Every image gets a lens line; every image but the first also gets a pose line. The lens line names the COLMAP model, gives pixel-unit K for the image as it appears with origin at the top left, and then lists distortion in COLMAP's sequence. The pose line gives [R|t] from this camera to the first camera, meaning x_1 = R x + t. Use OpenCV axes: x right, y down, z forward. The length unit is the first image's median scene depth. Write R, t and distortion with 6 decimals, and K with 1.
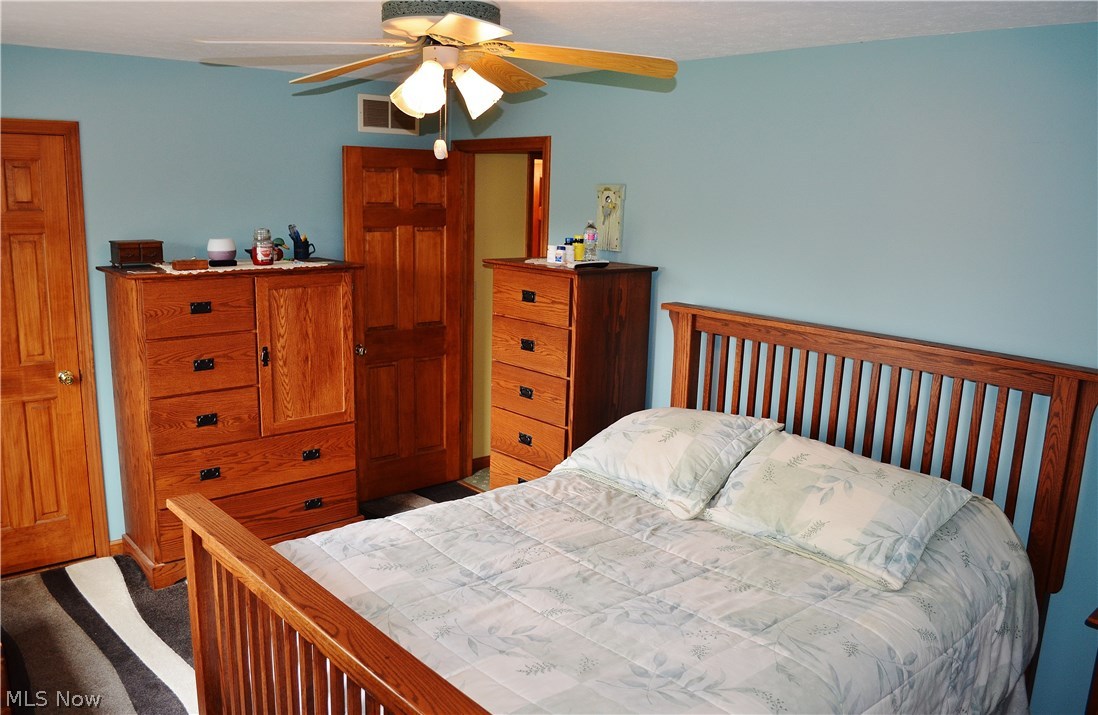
lens RADIAL K [[866.1, 0, 549.0], [0, 866.1, 357.5], [0, 0, 1]] dist [-0.079740, -0.003782]
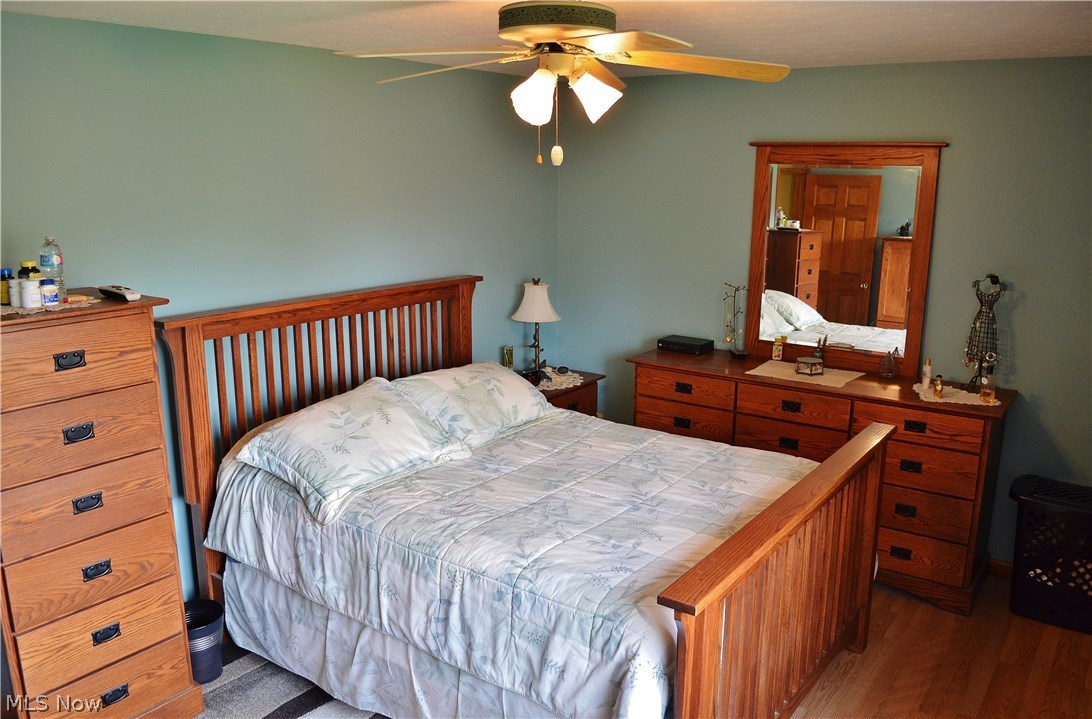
lens RADIAL K [[859.3, 0, 546.0], [0, 859.3, 359.5], [0, 0, 1]] dist [-0.080431, 0.003101]
pose [[-0.211580, -0.240142, 0.947399, -1.080229], [0.175569, 0.944238, 0.278550, -0.285407], [-0.961462, 0.225270, -0.157621, 1.172661]]
